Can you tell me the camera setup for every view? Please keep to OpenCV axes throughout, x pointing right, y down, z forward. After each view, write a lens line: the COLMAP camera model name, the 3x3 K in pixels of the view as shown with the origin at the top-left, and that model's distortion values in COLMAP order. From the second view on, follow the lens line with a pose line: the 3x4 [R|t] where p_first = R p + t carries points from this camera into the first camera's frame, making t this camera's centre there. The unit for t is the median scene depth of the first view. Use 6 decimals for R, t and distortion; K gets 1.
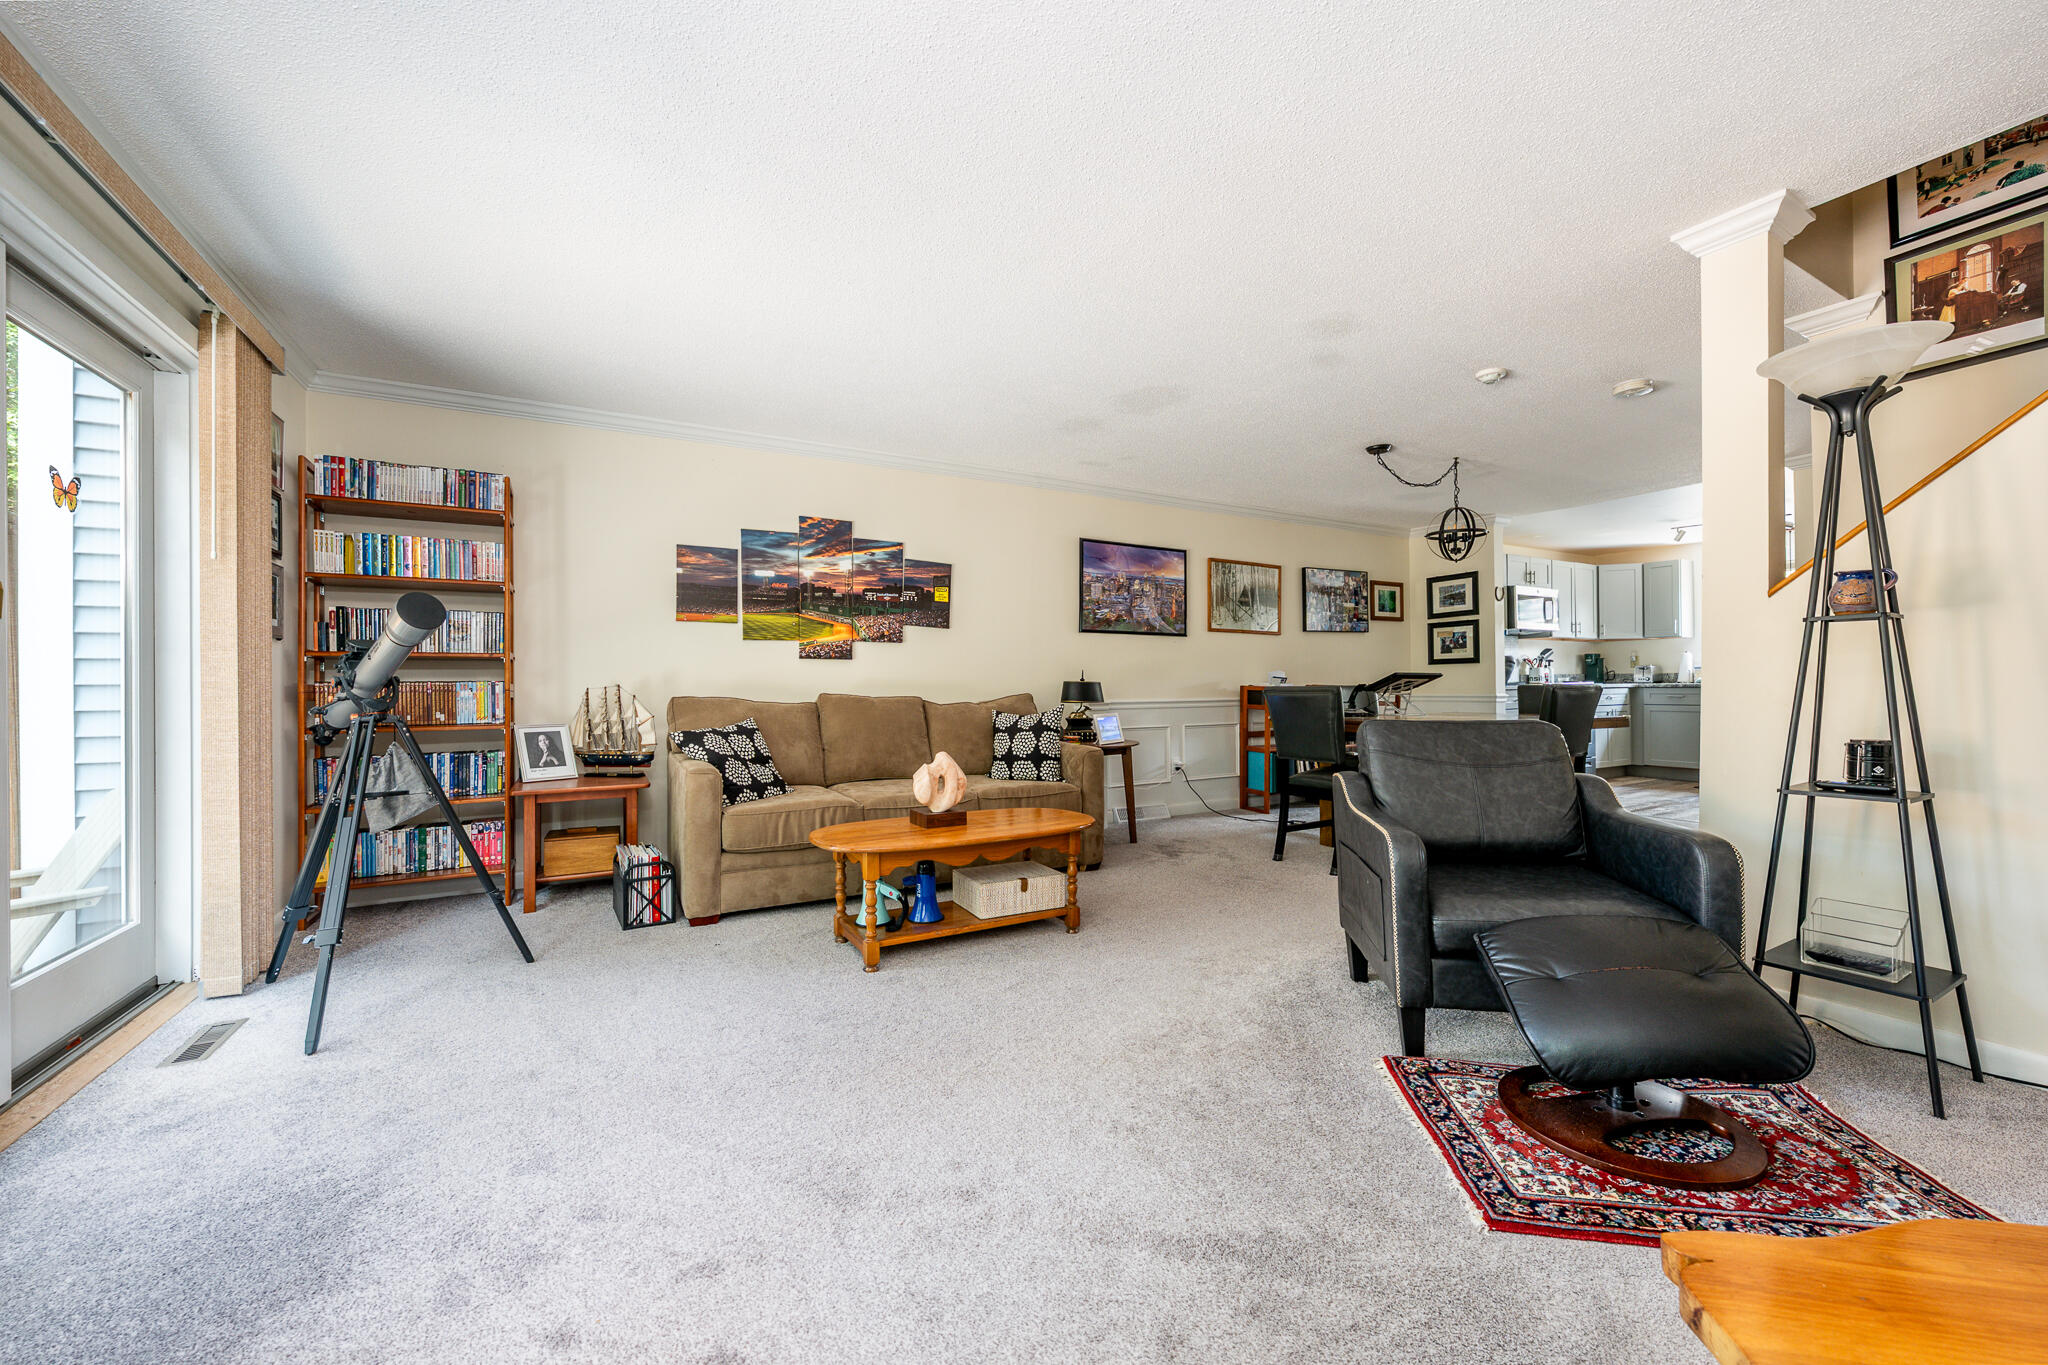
lens RADIAL K [[772.9, 0, 1029.0], [0, 772.9, 684.4], [0, 0, 1]] dist [0.000314, 0.000173]
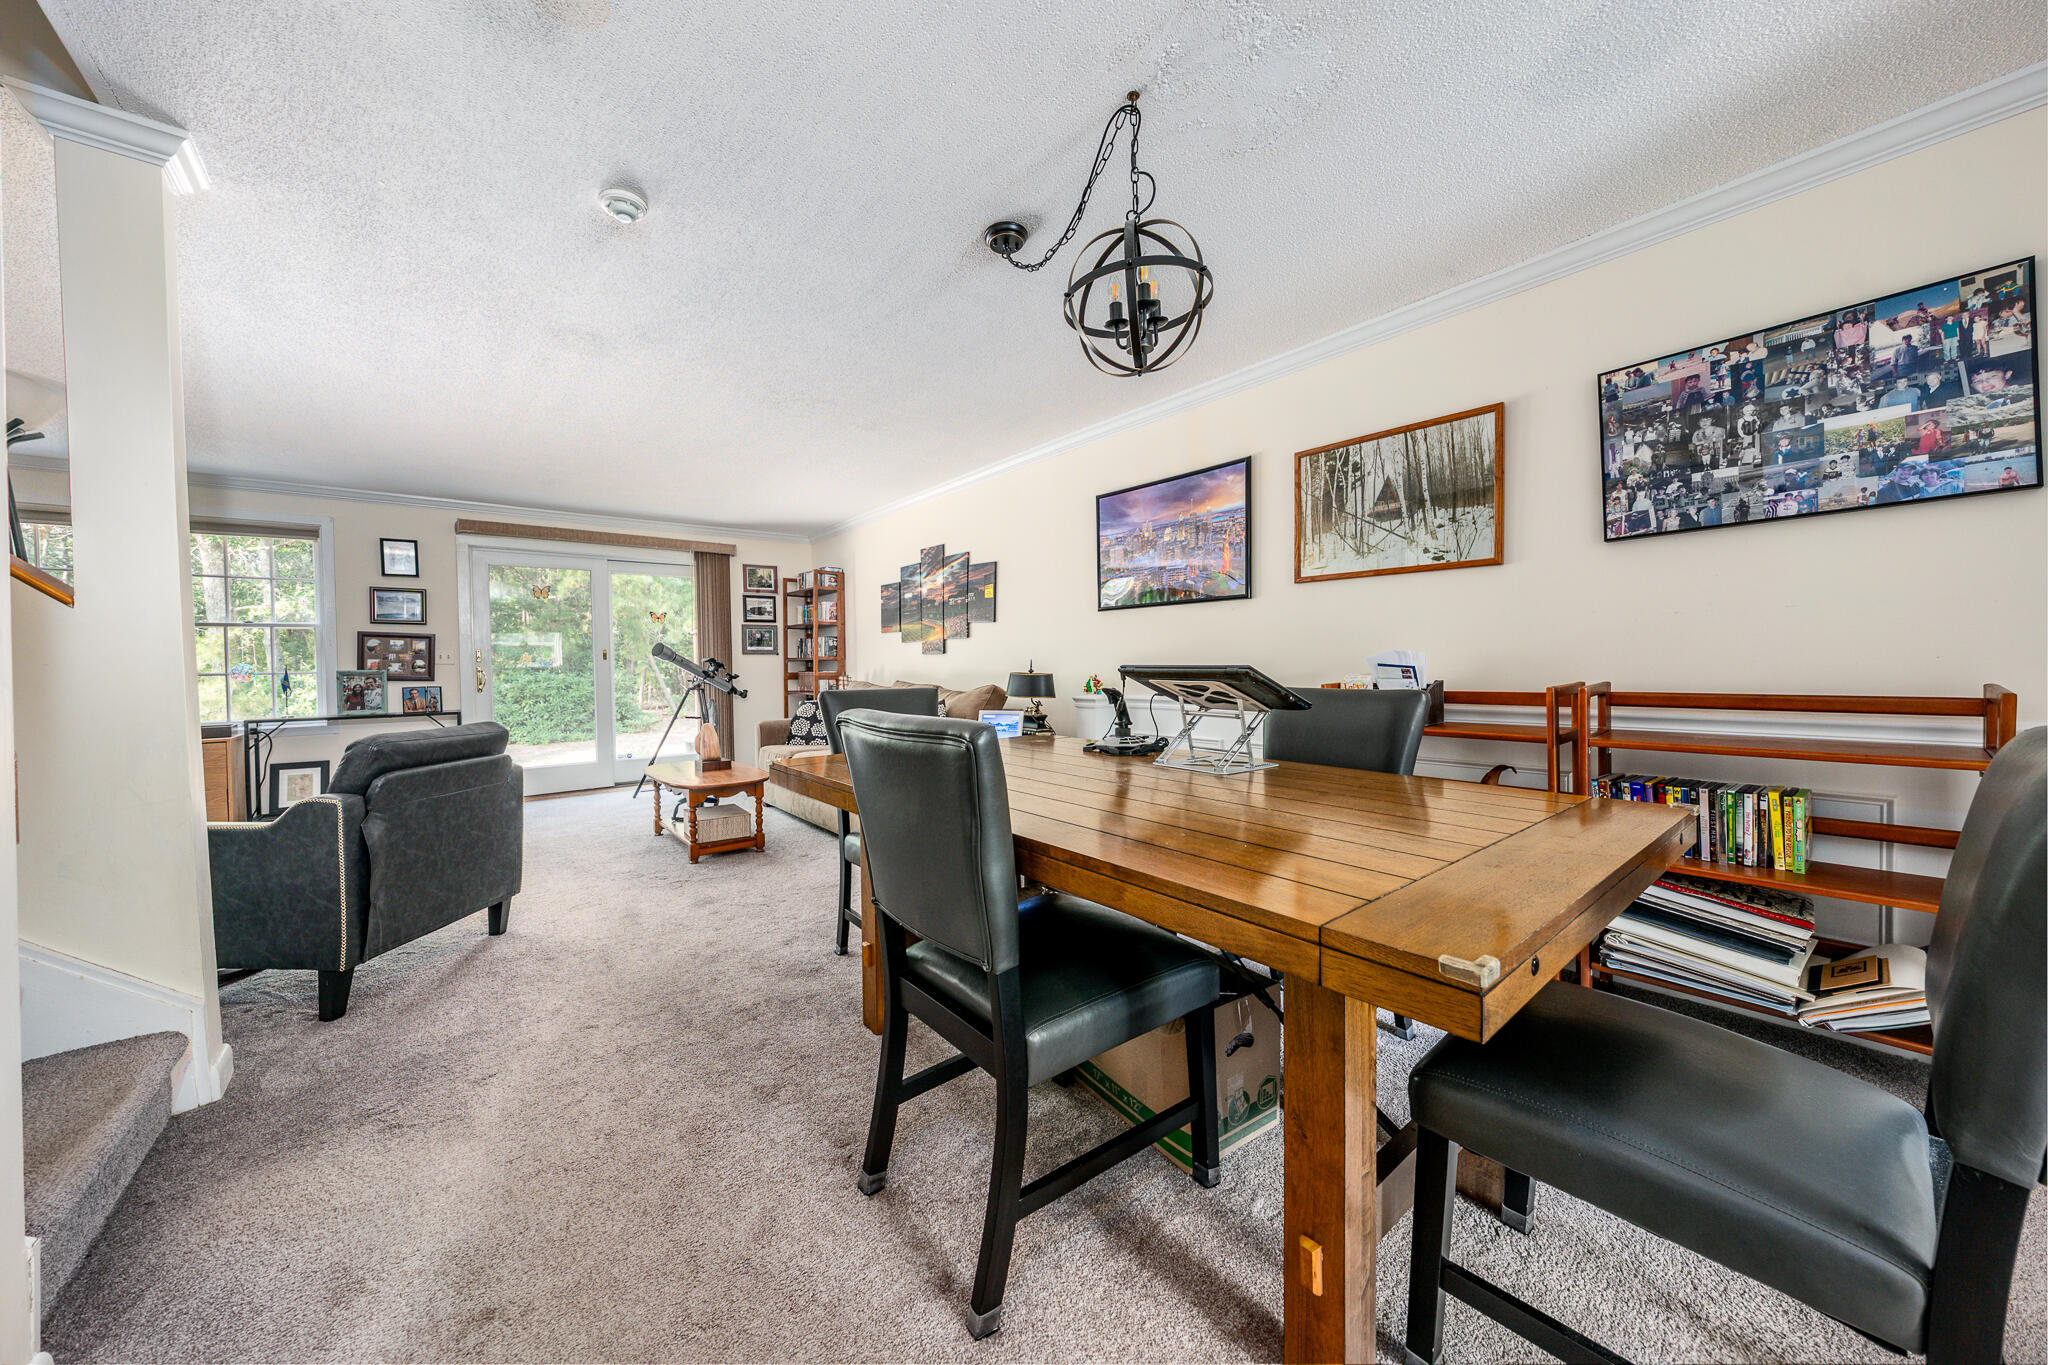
lens RADIAL K [[721.0, 0, 1035.4], [0, 721.0, 673.7], [0, 0, 1]] dist [-0.005620, 0.000479]
pose [[0.158027, 0.022862, -0.987170, 0.714750], [0.020816, 0.999433, 0.026478, -0.019920], [0.987215, -0.024733, 0.157462, 0.711742]]
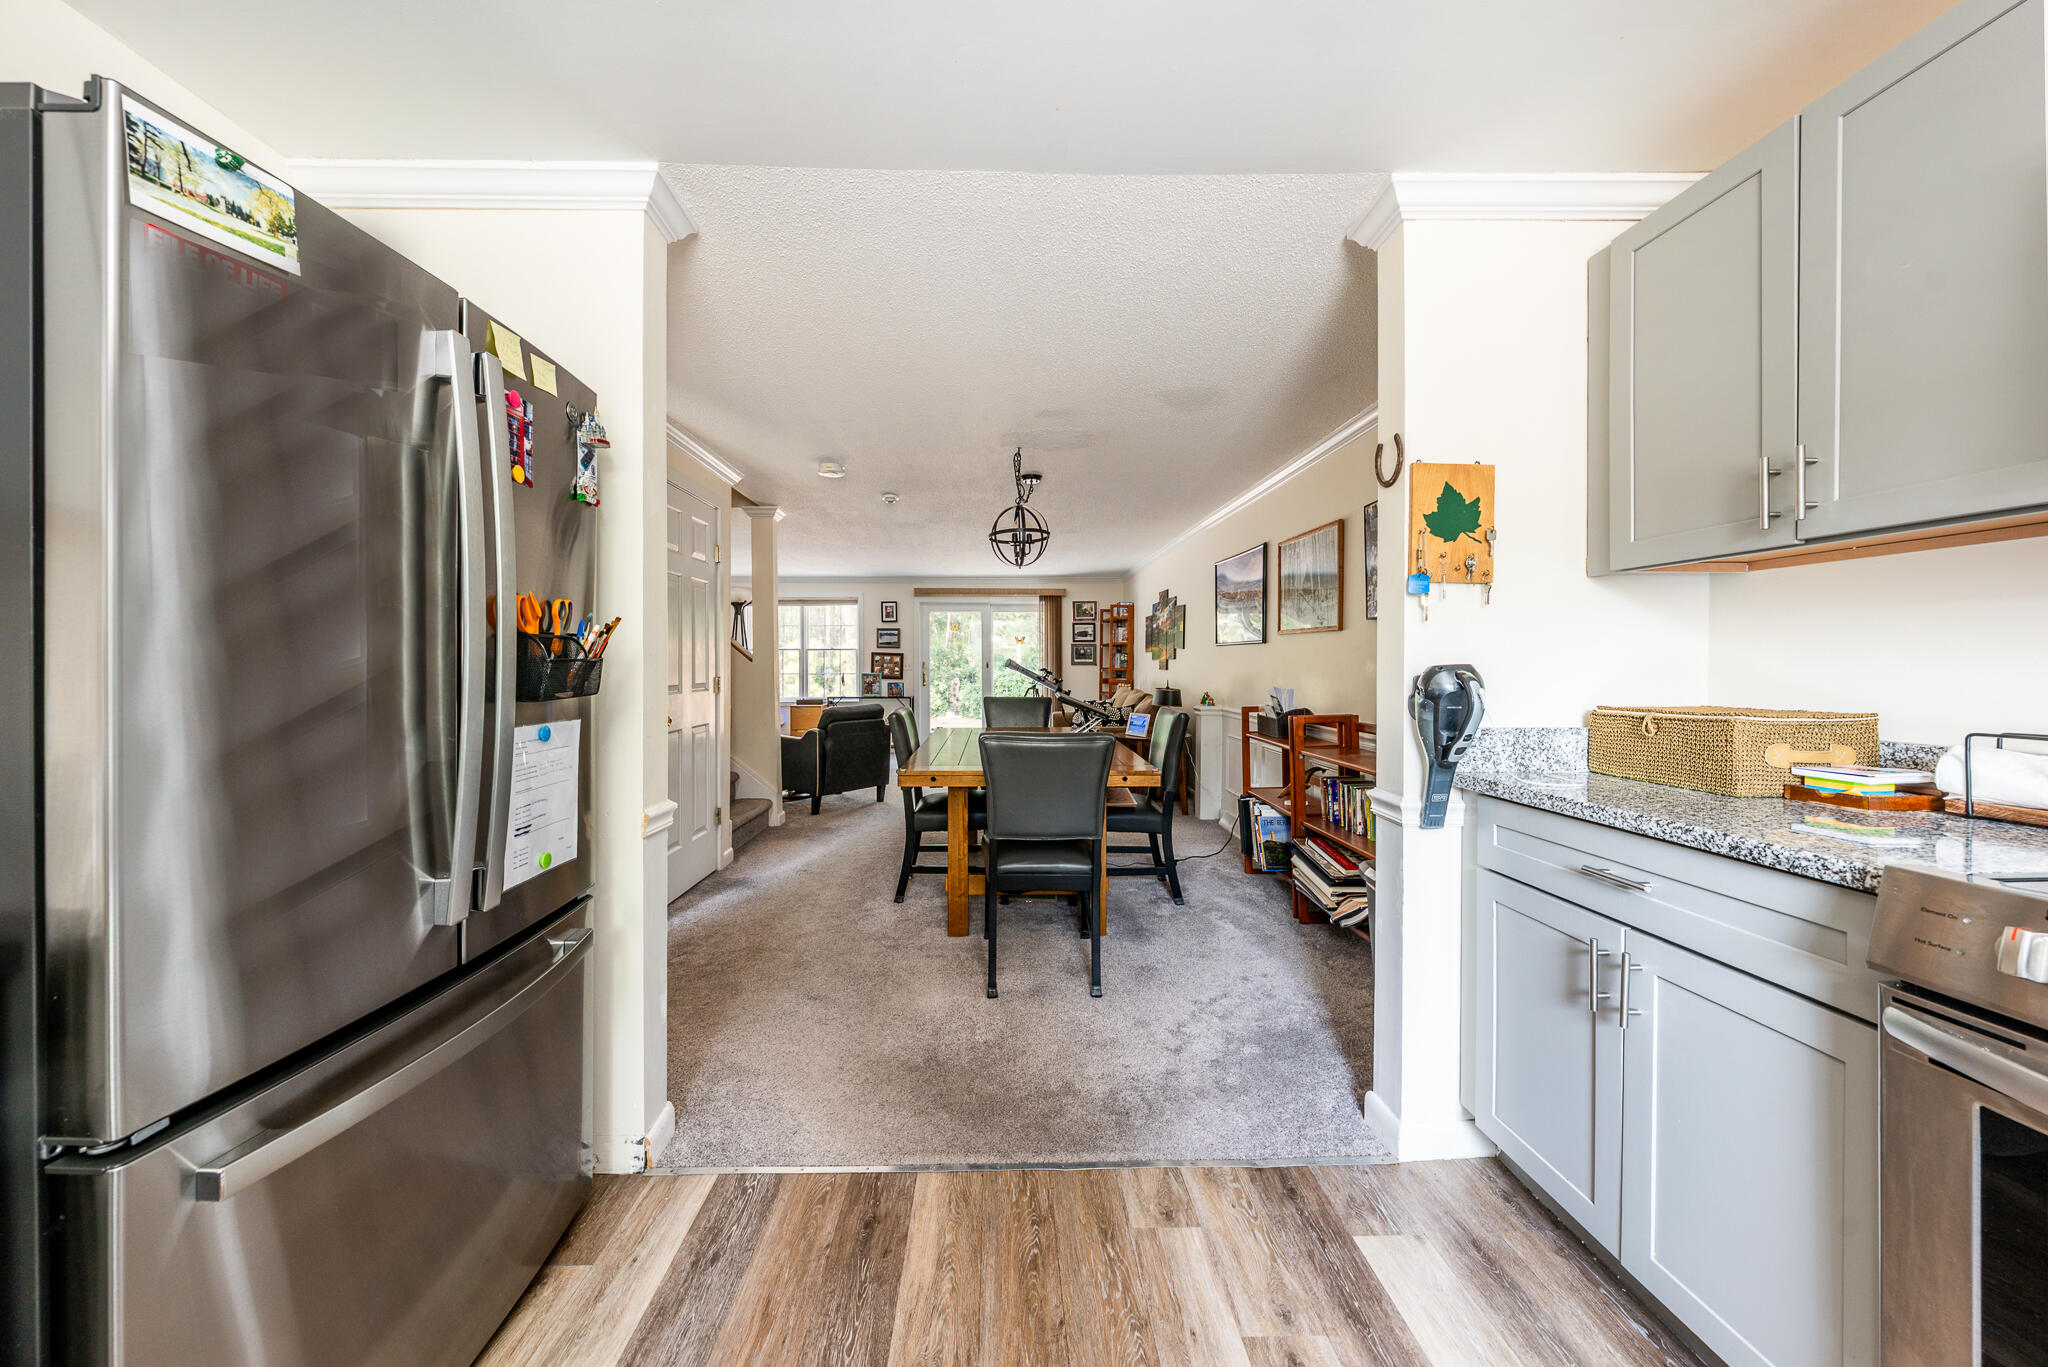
lens RADIAL K [[721.0, 0, 1011.0], [0, 721.0, 665.0], [0, 0, 1]] dist [-0.005620, 0.000479]
pose [[-0.480915, 0.013749, -0.876659, 1.004358], [0.011530, 0.999890, 0.009357, -0.045984], [0.876691, -0.005608, -0.481021, 1.091615]]
